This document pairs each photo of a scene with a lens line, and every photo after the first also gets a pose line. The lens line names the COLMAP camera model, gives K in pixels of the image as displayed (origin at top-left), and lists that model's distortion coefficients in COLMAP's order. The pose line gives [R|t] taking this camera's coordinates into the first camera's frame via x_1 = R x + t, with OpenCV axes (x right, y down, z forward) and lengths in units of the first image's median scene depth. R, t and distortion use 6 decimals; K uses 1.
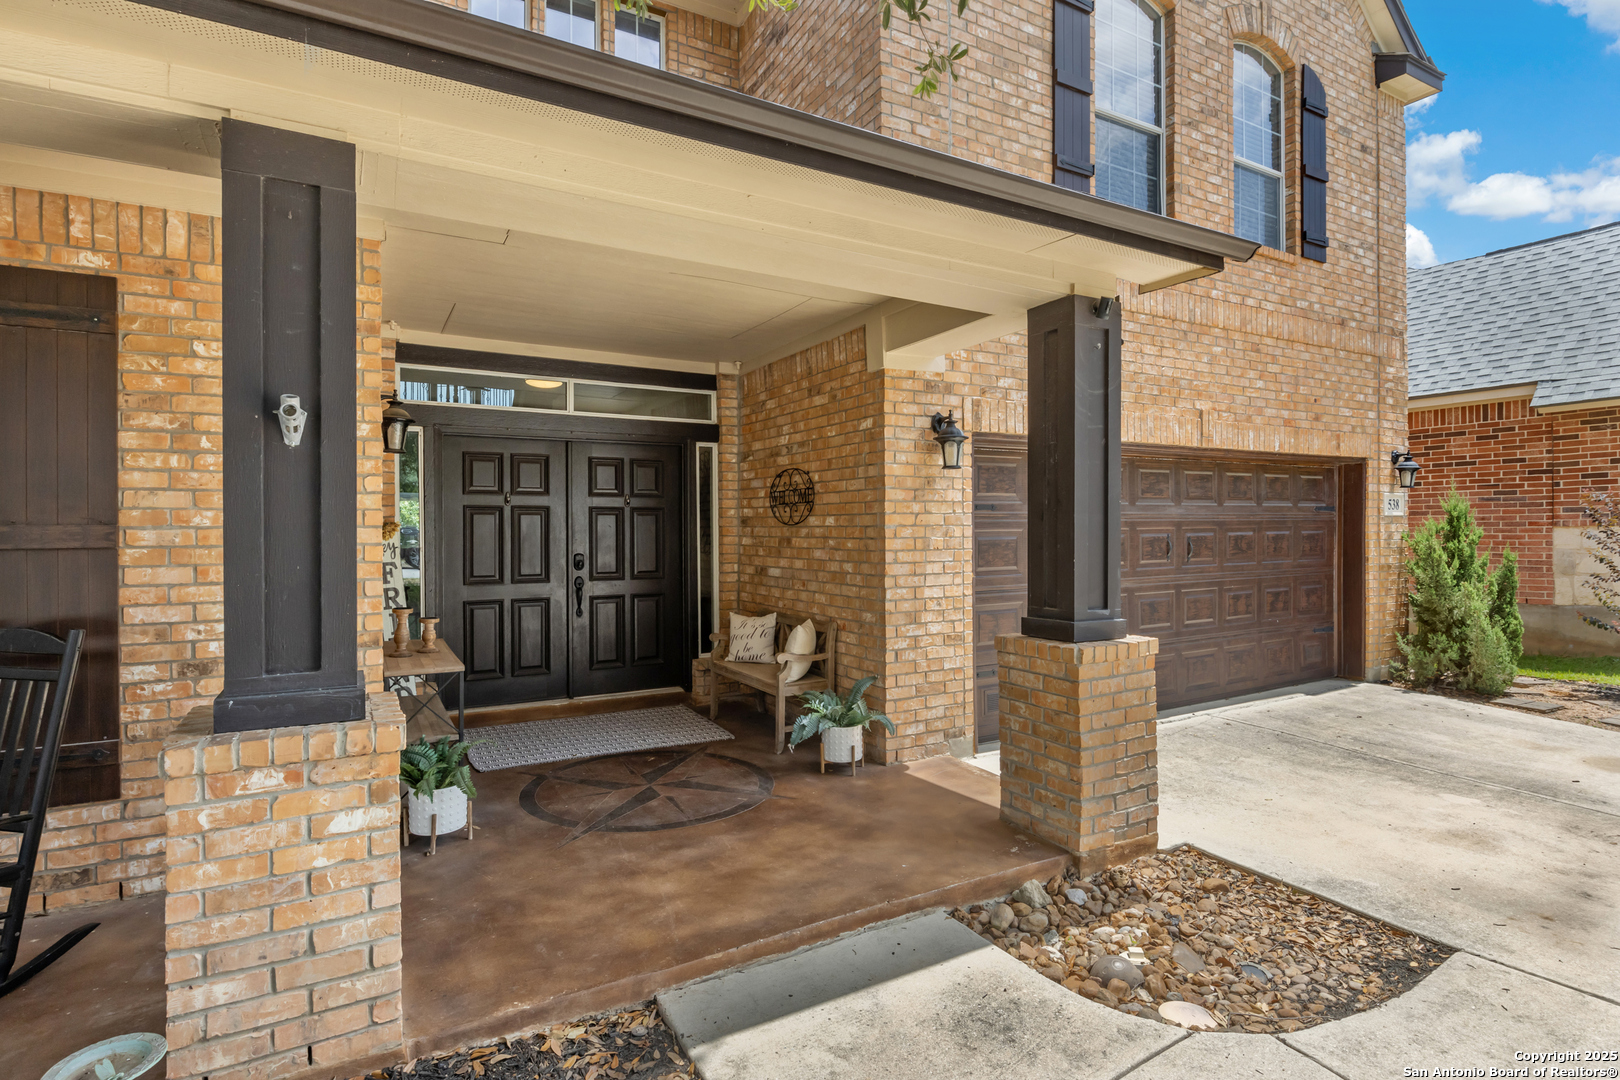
lens RADIAL K [[812.8, 0, 815.6], [0, 812.8, 524.3], [0, 0, 1]] dist [-0.001772, 0.000326]
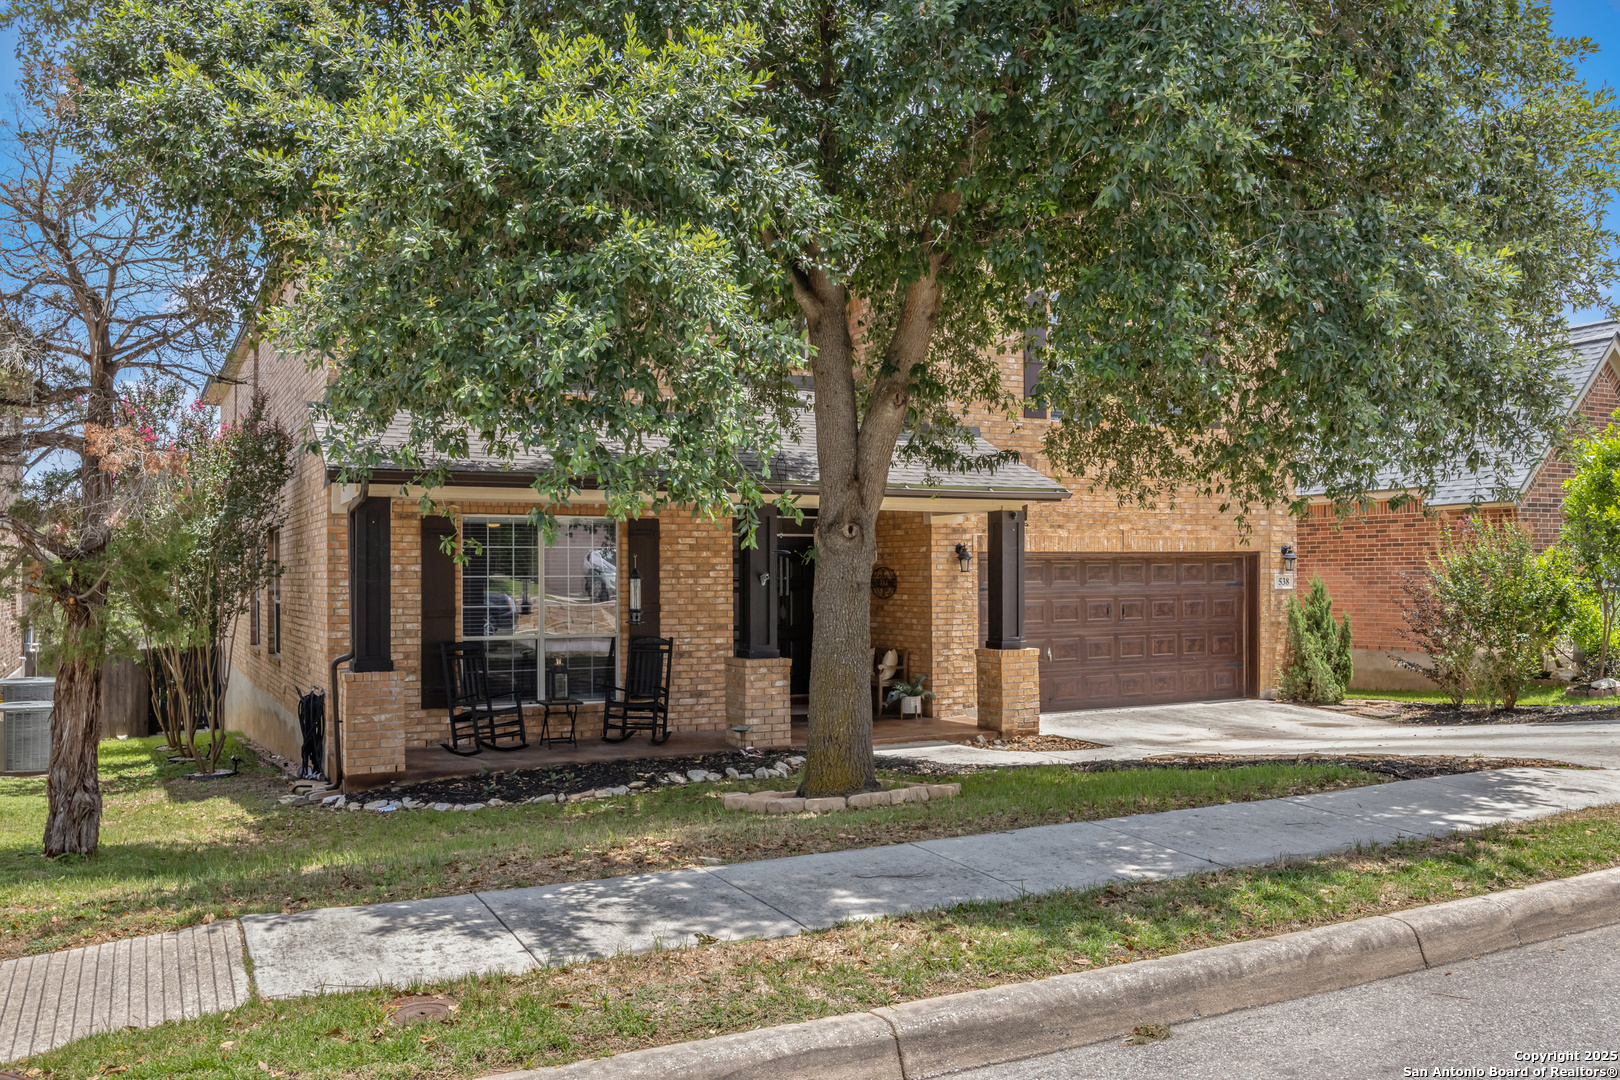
lens RADIAL K [[1289.5, 0, 815.8], [0, 1289.5, 549.7], [0, 0, 1]] dist [0.000281, 0.002649]
pose [[0.998554, -0.002485, -0.053700, -0.029688], [0.001631, 0.999871, -0.015949, -0.070231], [0.053733, 0.015838, 0.998430, -2.128327]]
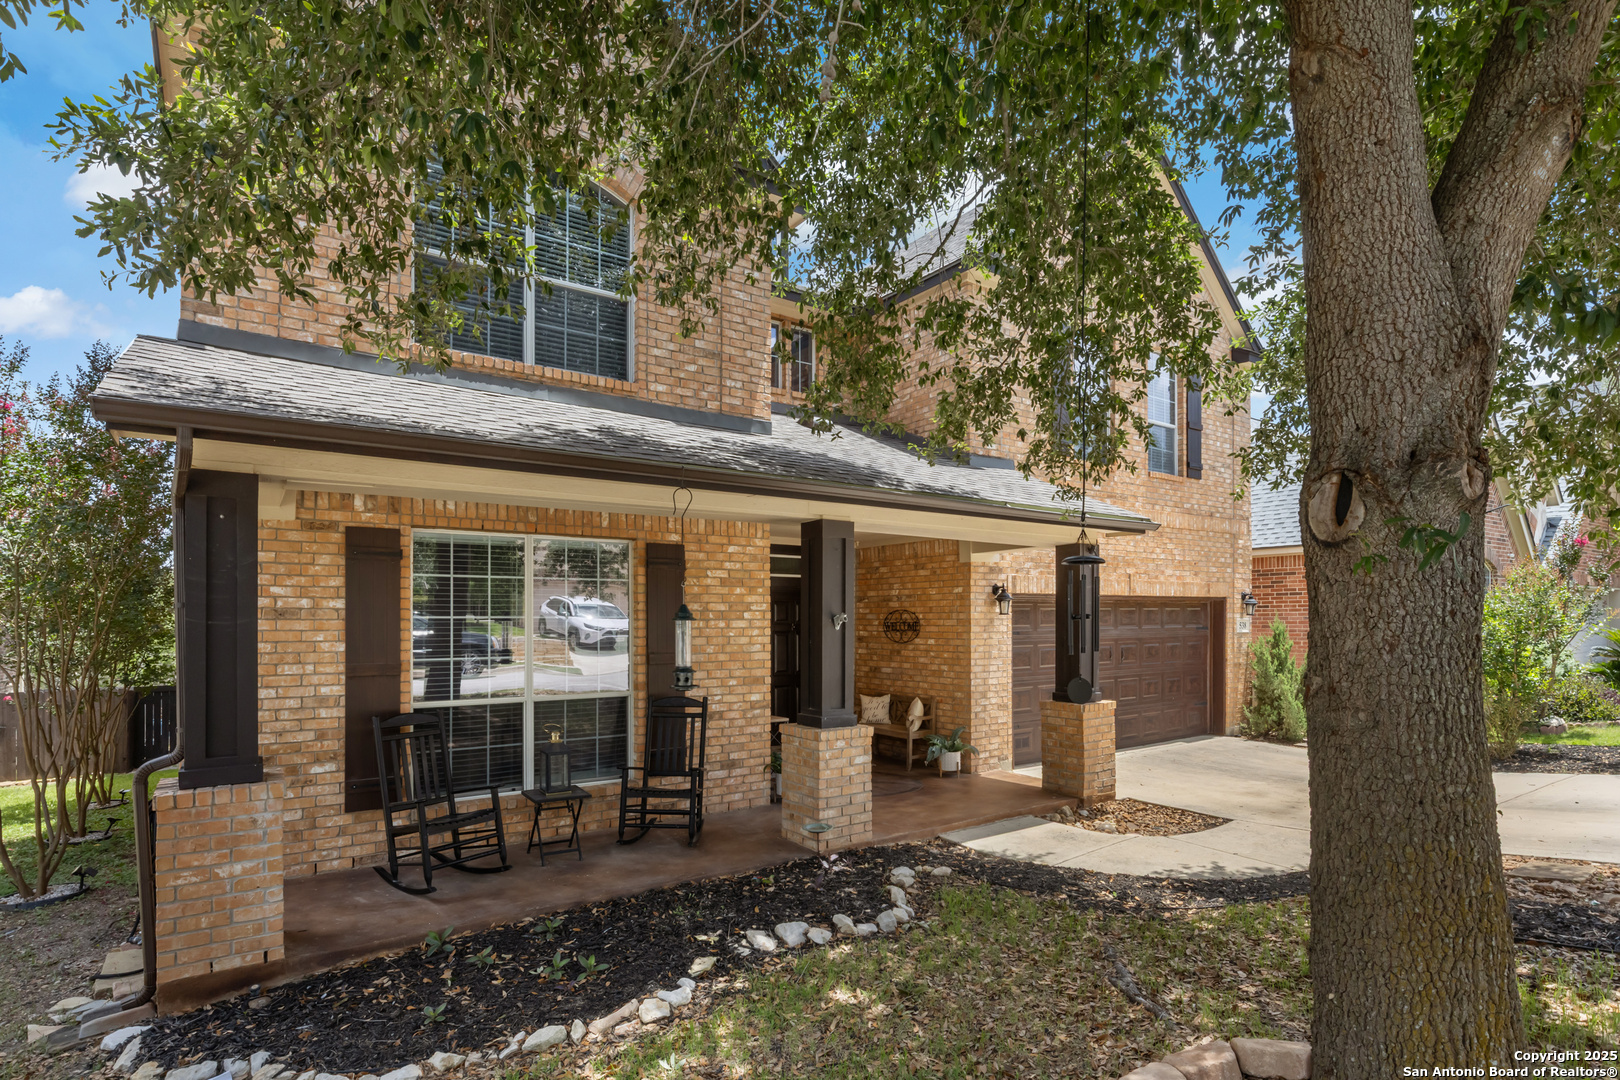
lens RADIAL K [[812.8, 0, 822.4], [0, 812.8, 613.9], [0, 0, 1]] dist [-0.001772, 0.000326]
pose [[0.995150, 0.001952, 0.098355, -0.413313], [-0.001514, 0.999989, -0.004527, -0.058856], [-0.098362, 0.004356, 0.995141, -0.781764]]
